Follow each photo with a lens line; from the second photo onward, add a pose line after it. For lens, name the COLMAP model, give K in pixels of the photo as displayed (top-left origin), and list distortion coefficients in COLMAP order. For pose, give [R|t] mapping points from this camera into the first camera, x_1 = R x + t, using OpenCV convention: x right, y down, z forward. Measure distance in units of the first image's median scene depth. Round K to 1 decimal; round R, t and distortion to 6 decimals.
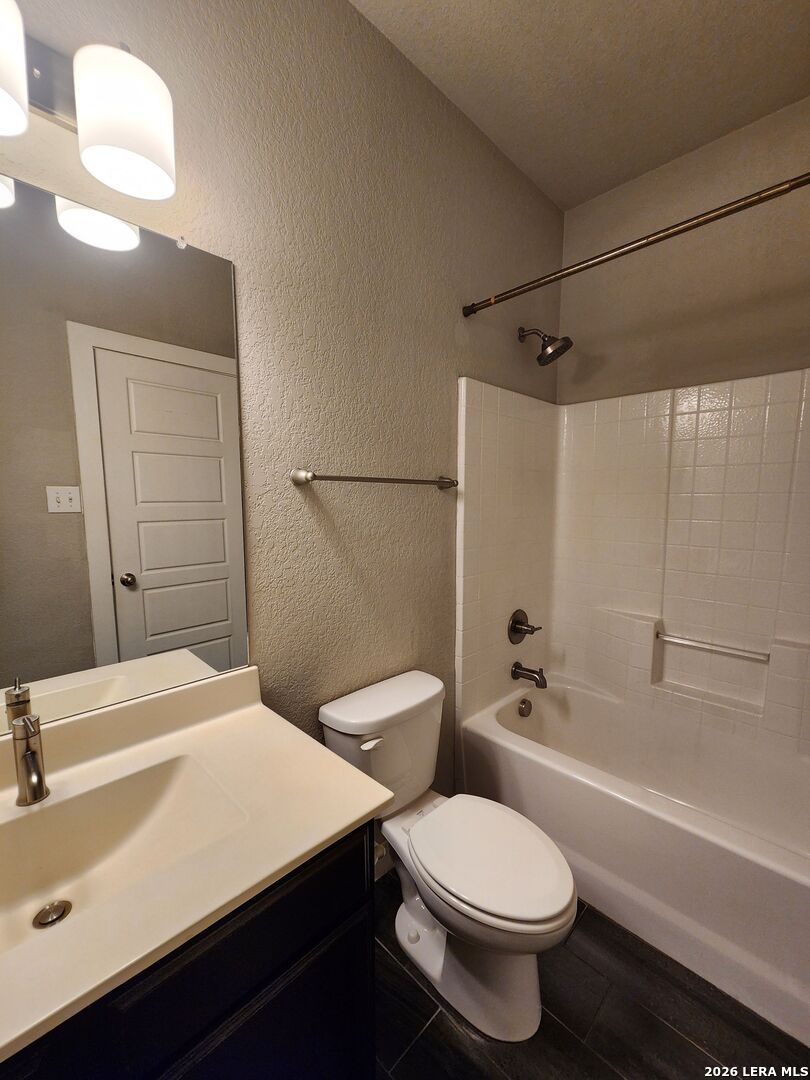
lens RADIAL K [[448.7, 0, 405.0], [0, 448.7, 540.0], [0, 0, 1]] dist [0.004046, -0.003192]
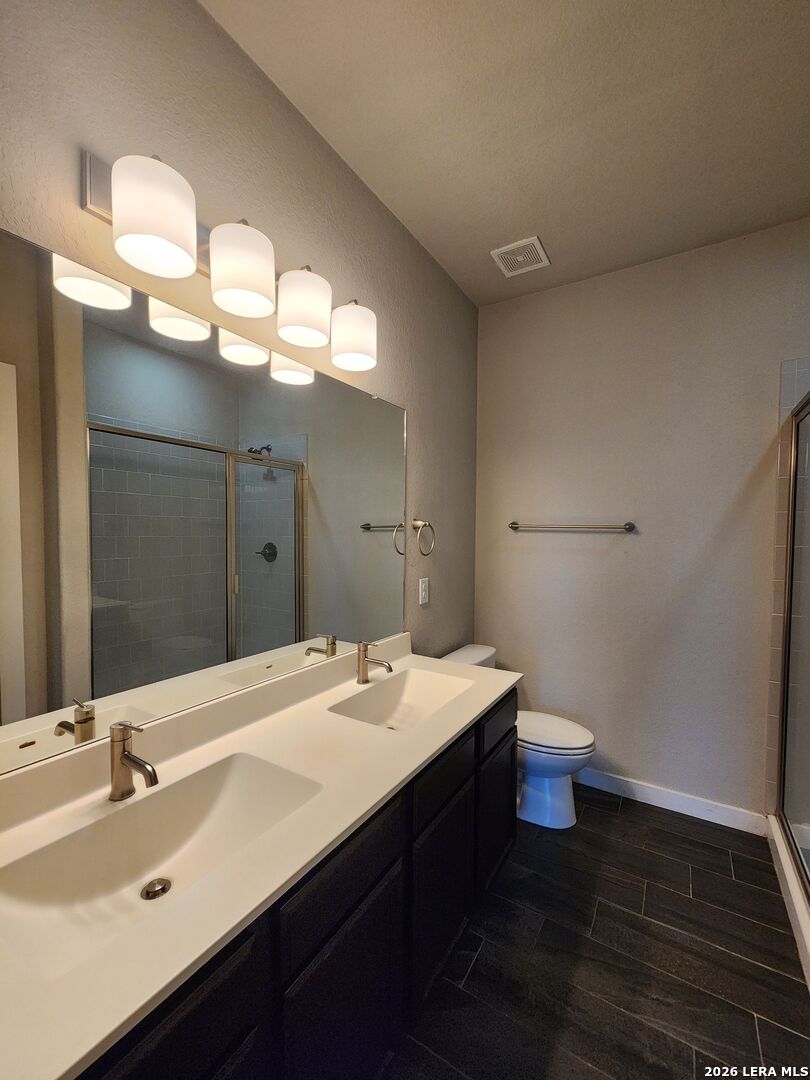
lens RADIAL K [[452.4, 0, 405.0], [0, 452.4, 540.0], [0, 0, 1]] dist [0.028550, 0.000013]
pose [[0.976004, -0.007036, 0.217640, -0.378302], [0.026482, 0.995894, -0.086563, 0.042412], [-0.216138, 0.090249, 0.972183, -0.376240]]
